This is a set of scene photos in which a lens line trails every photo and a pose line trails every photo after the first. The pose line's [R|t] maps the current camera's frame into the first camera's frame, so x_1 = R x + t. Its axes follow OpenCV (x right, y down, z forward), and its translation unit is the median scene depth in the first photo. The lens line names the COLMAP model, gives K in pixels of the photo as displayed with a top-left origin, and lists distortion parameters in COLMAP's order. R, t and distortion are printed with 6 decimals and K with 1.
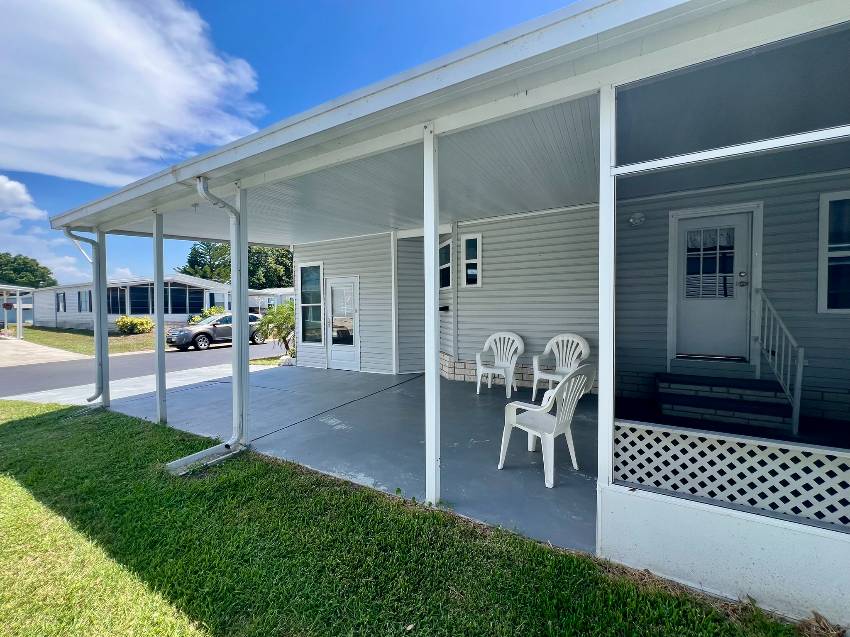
lens RADIAL K [[341.7, 0, 425.0], [0, 341.7, 318.5], [0, 0, 1]] dist [-0.000120, 0.000079]
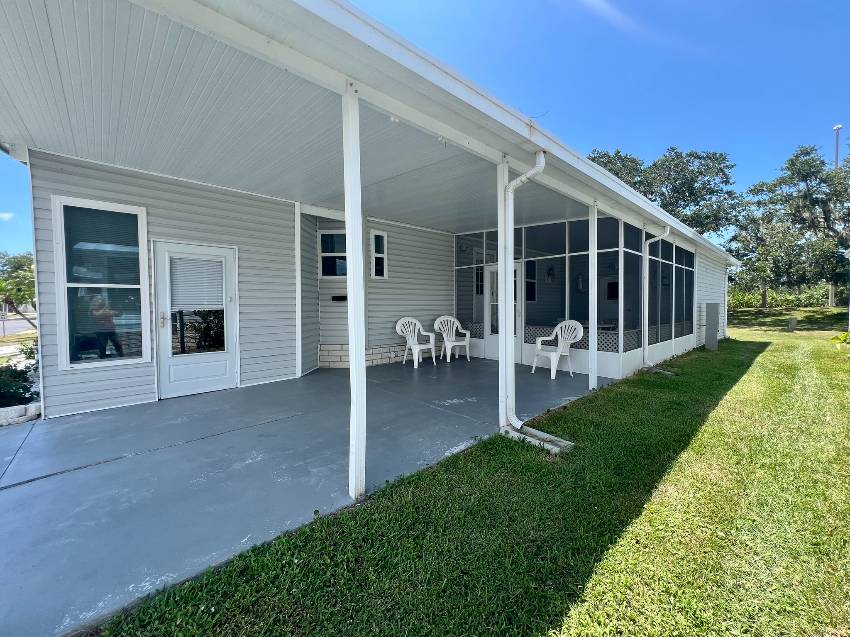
lens RADIAL K [[341.7, 0, 425.0], [0, 341.7, 318.5], [0, 0, 1]] dist [-0.000120, 0.000079]
pose [[0.326472, -0.035617, 0.944536, -0.880846], [0.027048, 0.999233, 0.028330, 0.009759], [-0.944820, 0.016298, 0.327184, 0.505063]]
